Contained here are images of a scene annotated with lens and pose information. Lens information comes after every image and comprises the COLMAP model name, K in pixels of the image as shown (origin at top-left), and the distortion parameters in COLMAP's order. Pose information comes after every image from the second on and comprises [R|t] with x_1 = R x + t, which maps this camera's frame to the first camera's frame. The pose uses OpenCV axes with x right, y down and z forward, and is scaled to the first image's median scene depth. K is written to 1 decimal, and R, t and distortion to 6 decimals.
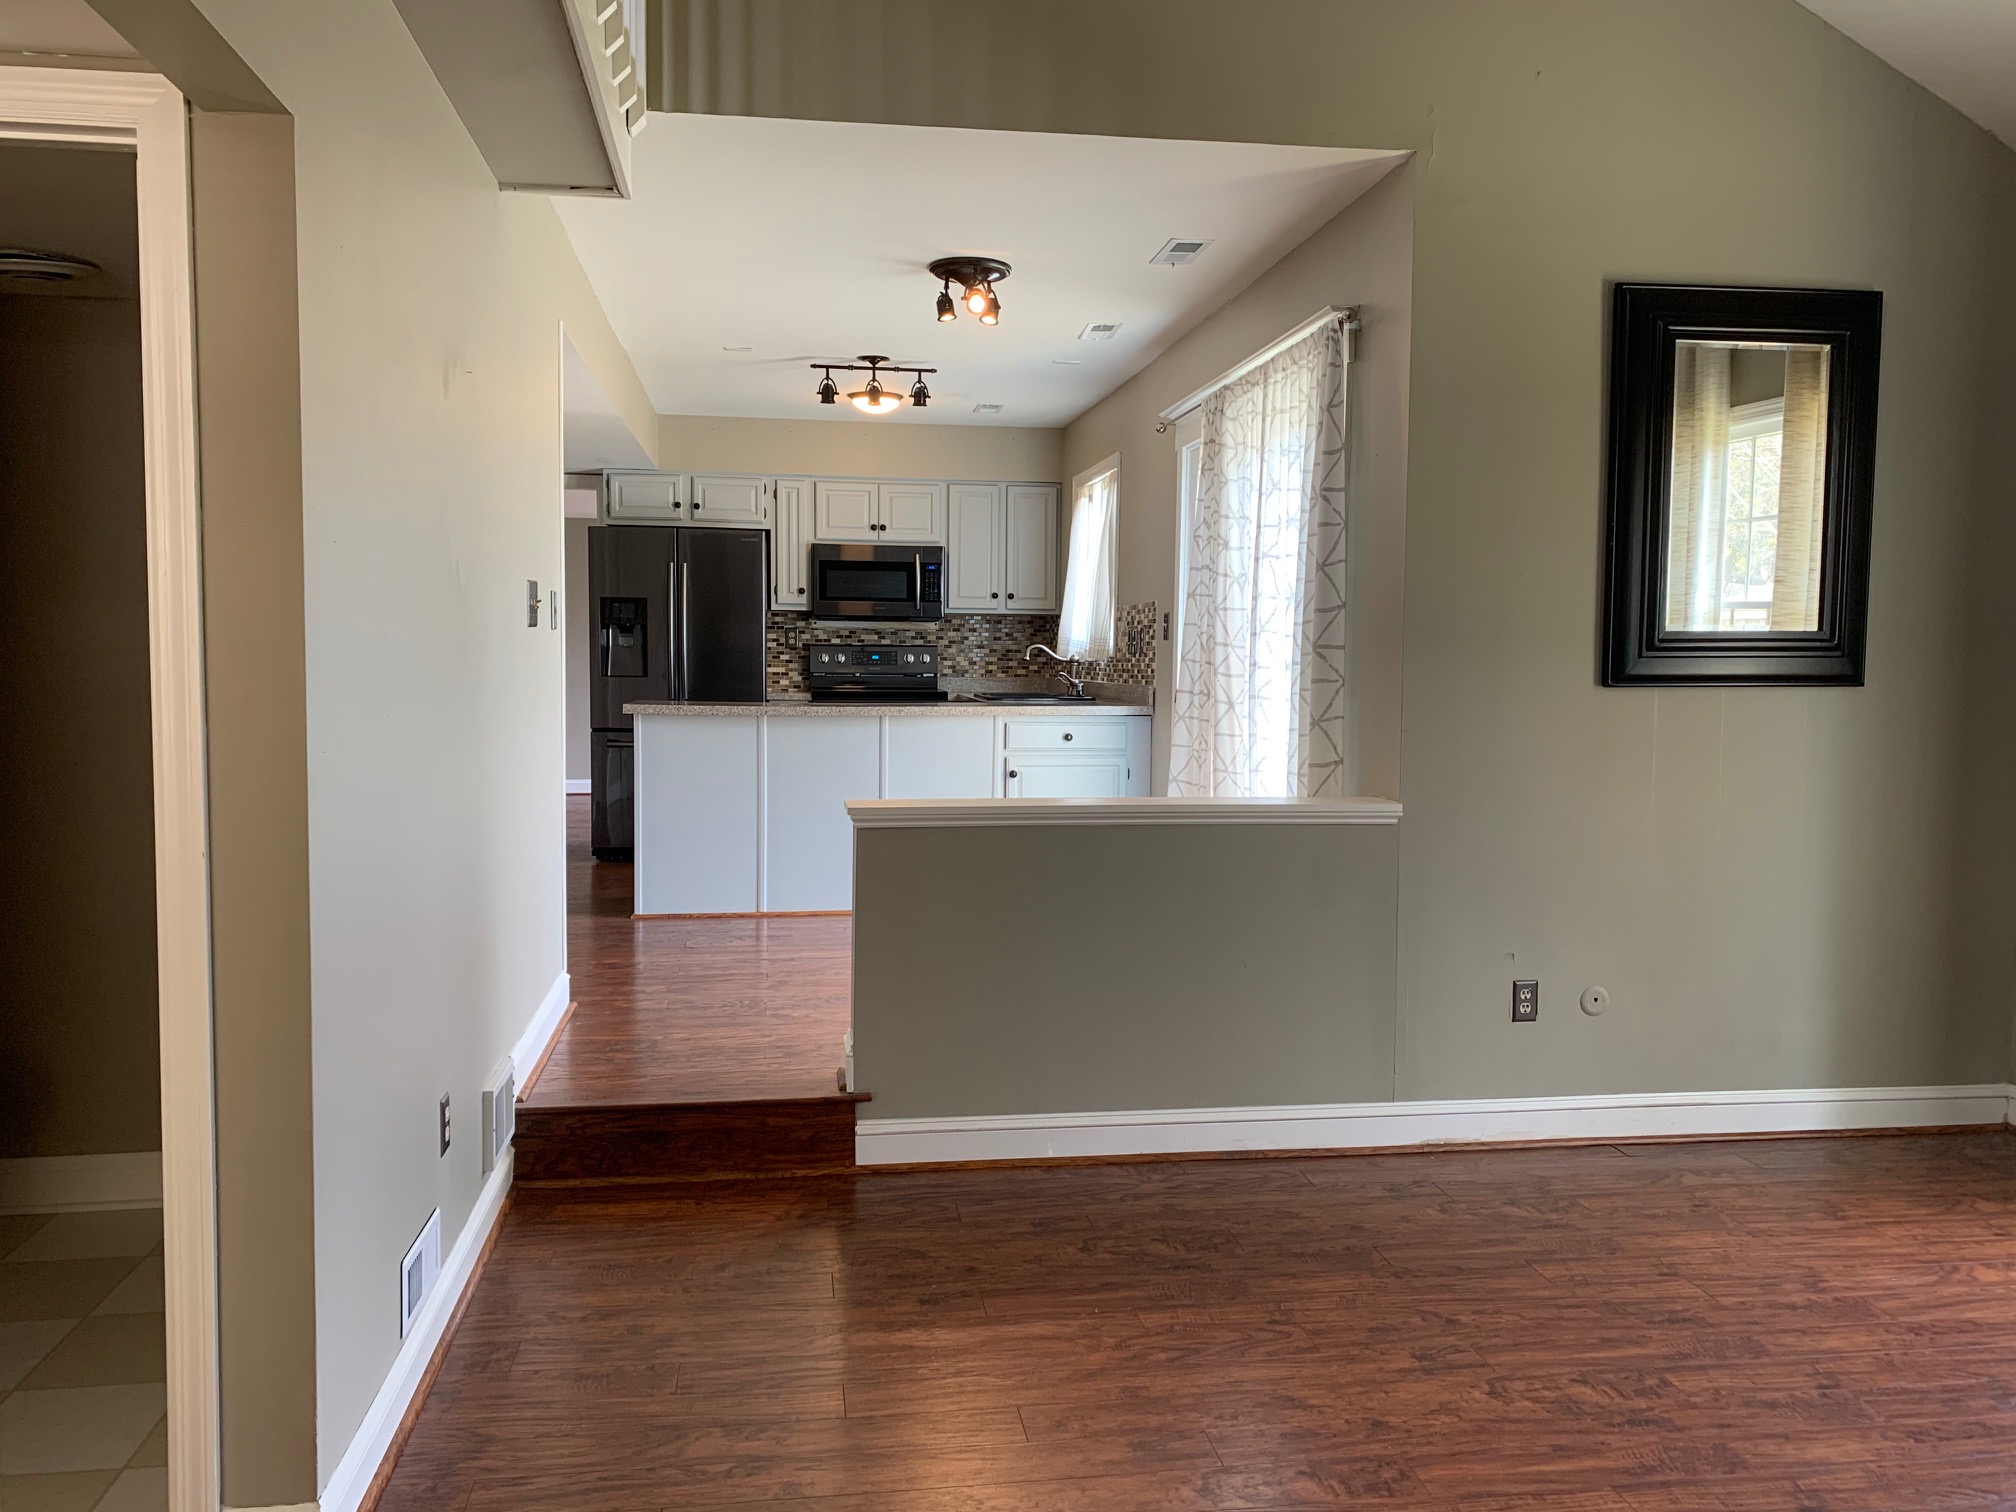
lens RADIAL K [[1550.4, 0, 1008.0], [0, 1550.4, 756.0], [0, 0, 1]] dist [0.081158, -0.078181]
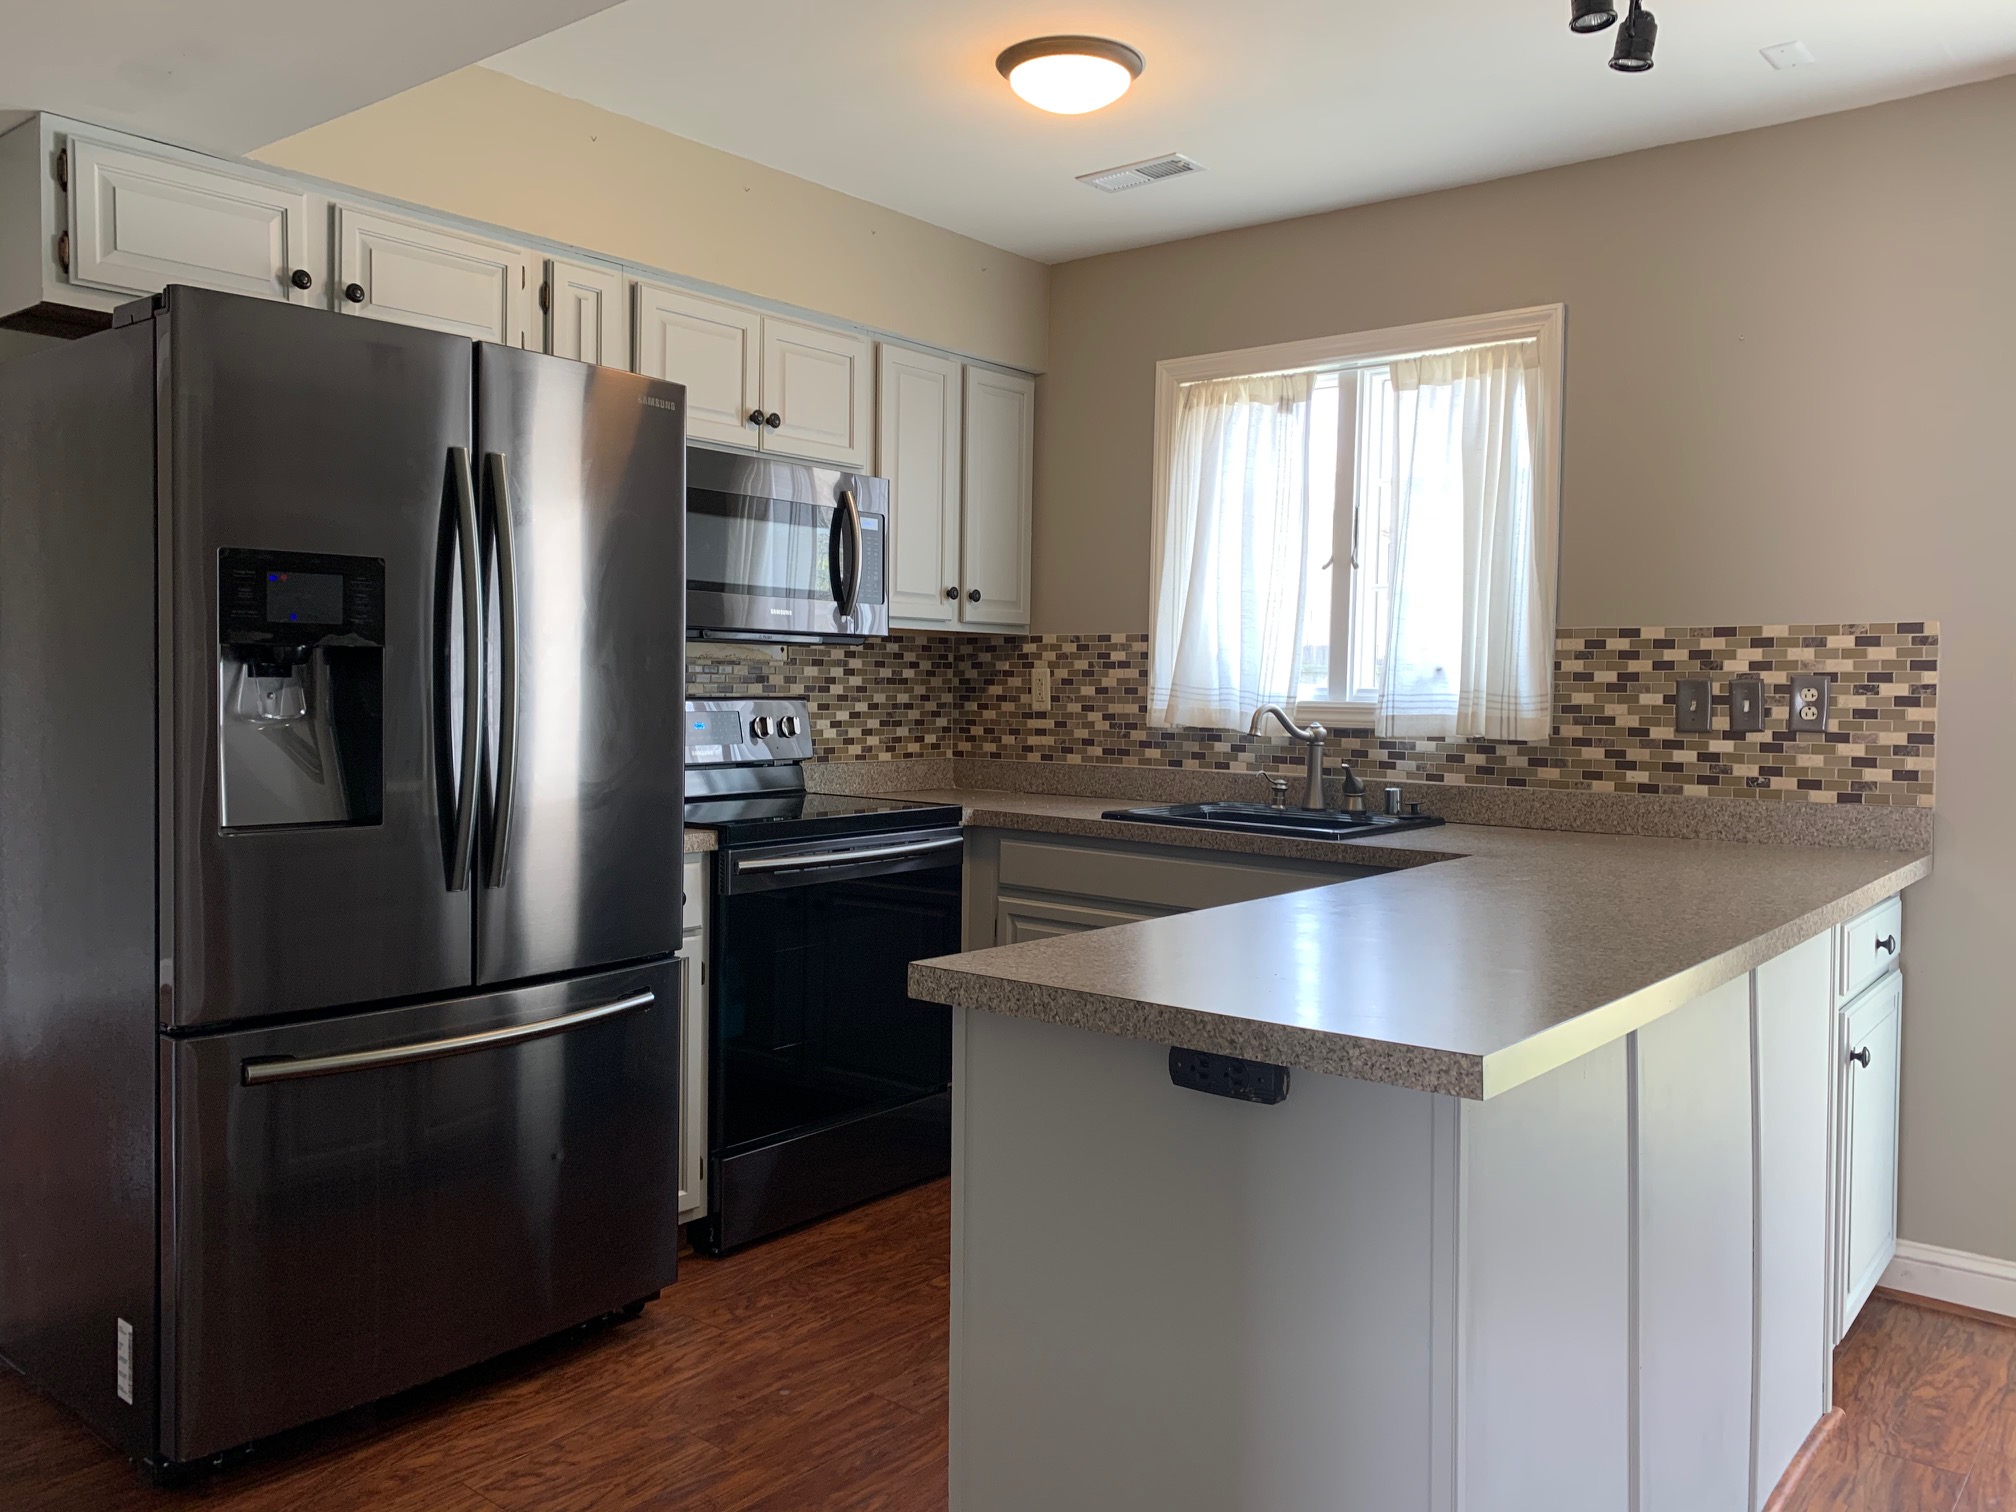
lens RADIAL K [[1521.2, 0, 1008.0], [0, 1521.2, 756.0], [0, 0, 1]] dist [-0.001579, -0.004384]
pose [[0.749967, -0.029855, 0.660802, -0.307445], [0.034394, 0.999390, 0.006118, -0.056787], [-0.660581, 0.018139, 0.750536, 0.651060]]
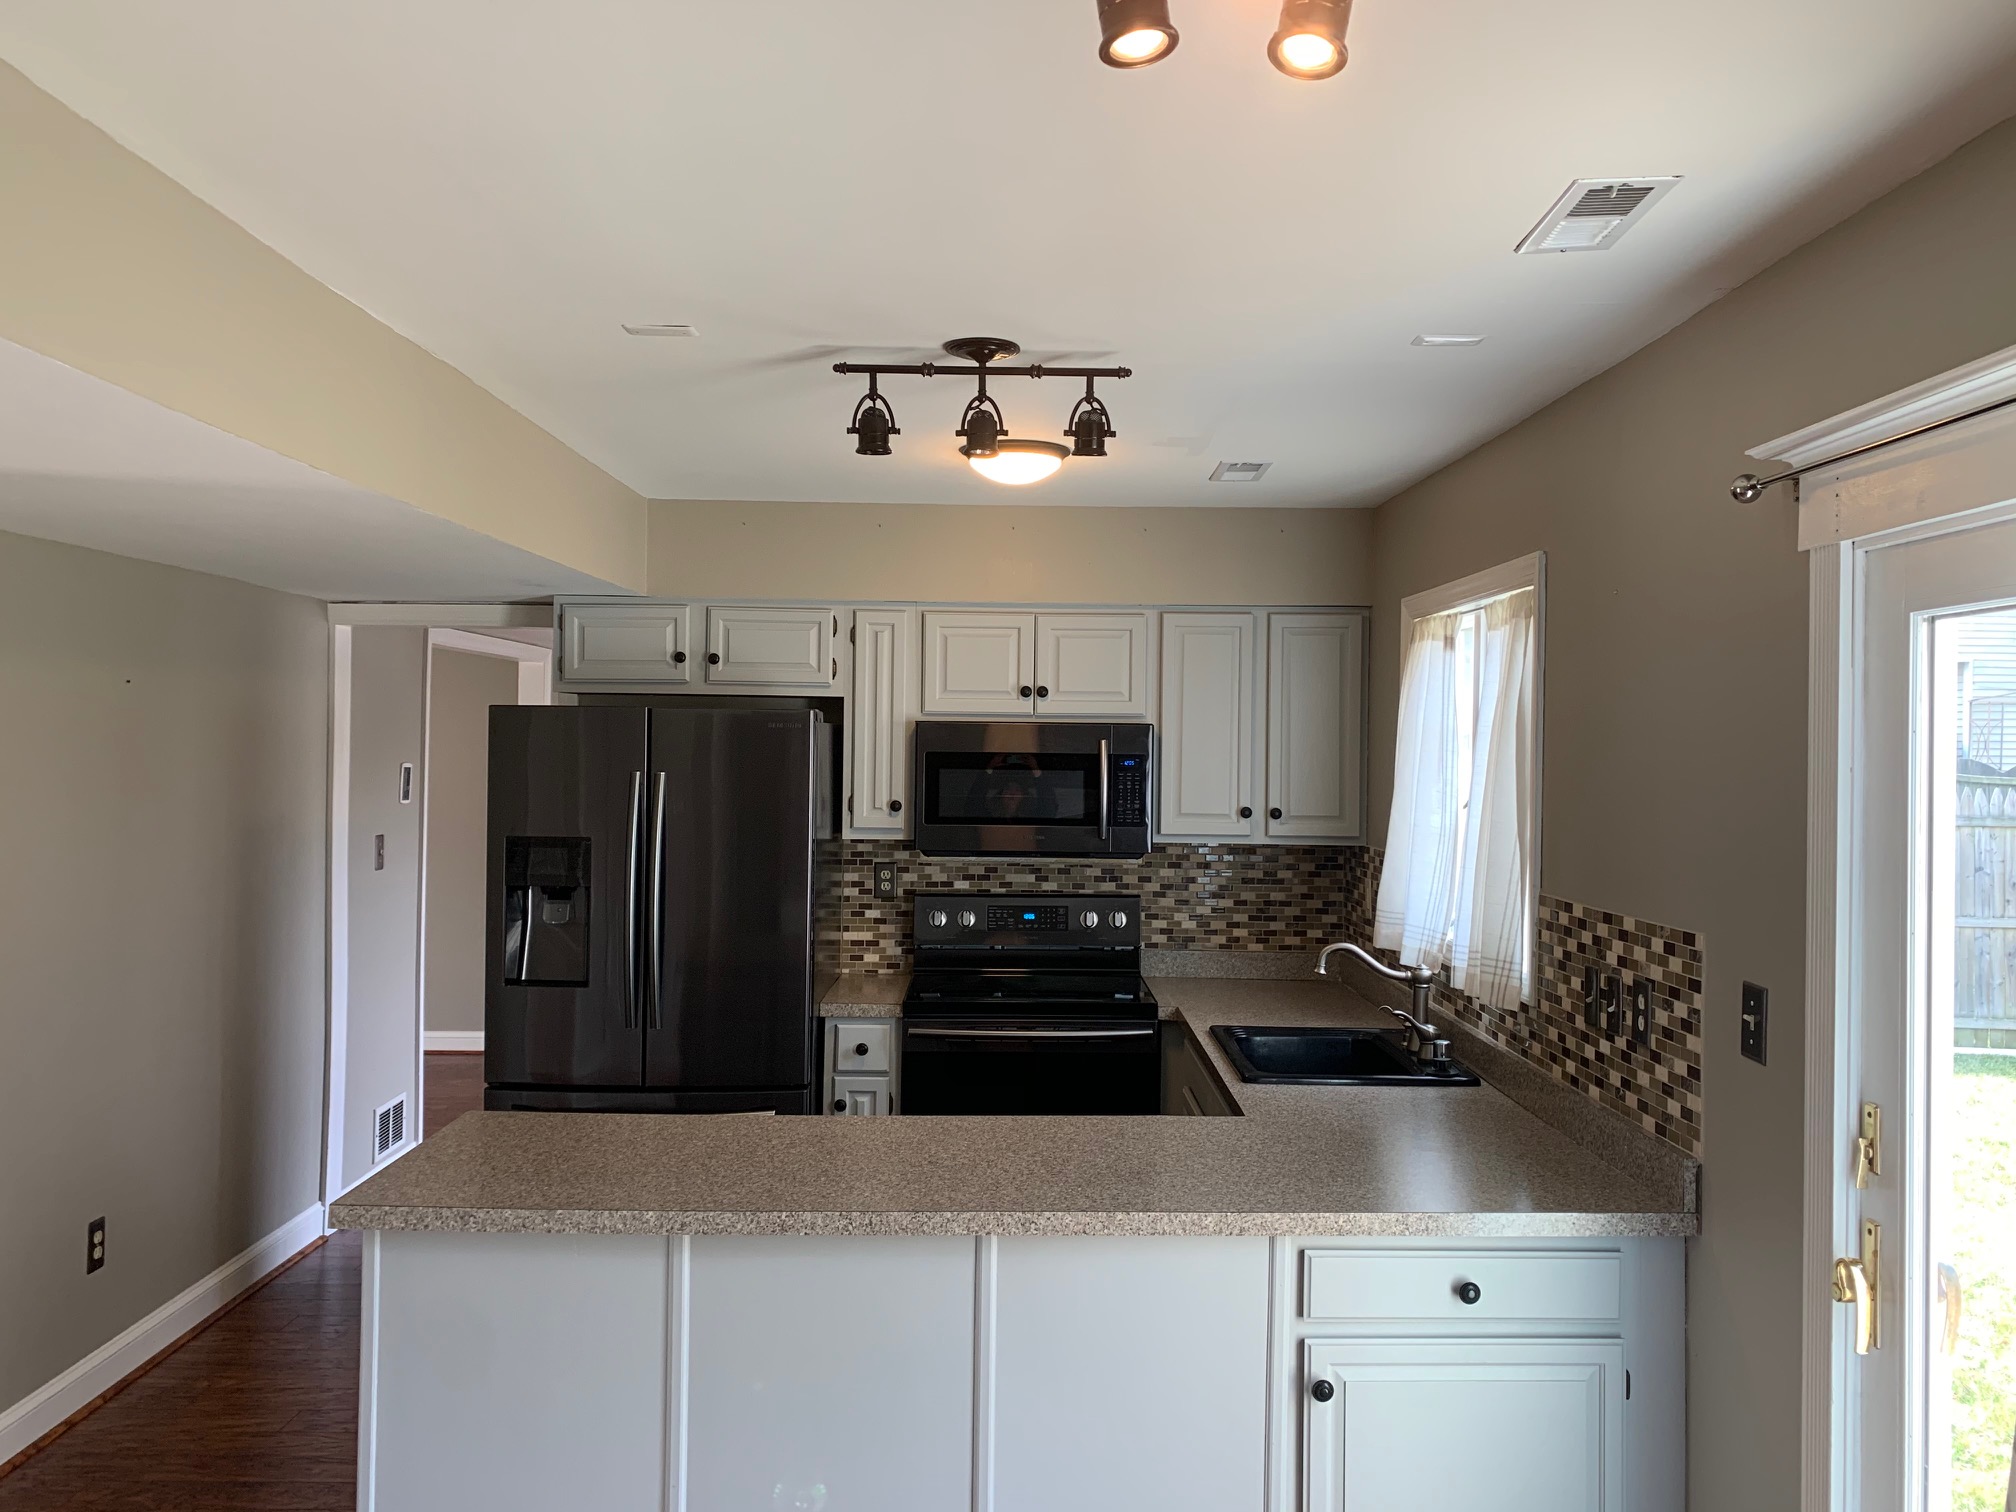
lens RADIAL K [[1526.8, 0, 1000.9], [0, 1526.8, 733.1], [0, 0, 1]] dist [0.180121, -0.445631]
pose [[0.989147, 0.001360, -0.146926, -0.014638], [-0.012154, 0.997288, -0.072591, -0.092452], [0.146429, 0.073589, 0.986480, 0.459118]]
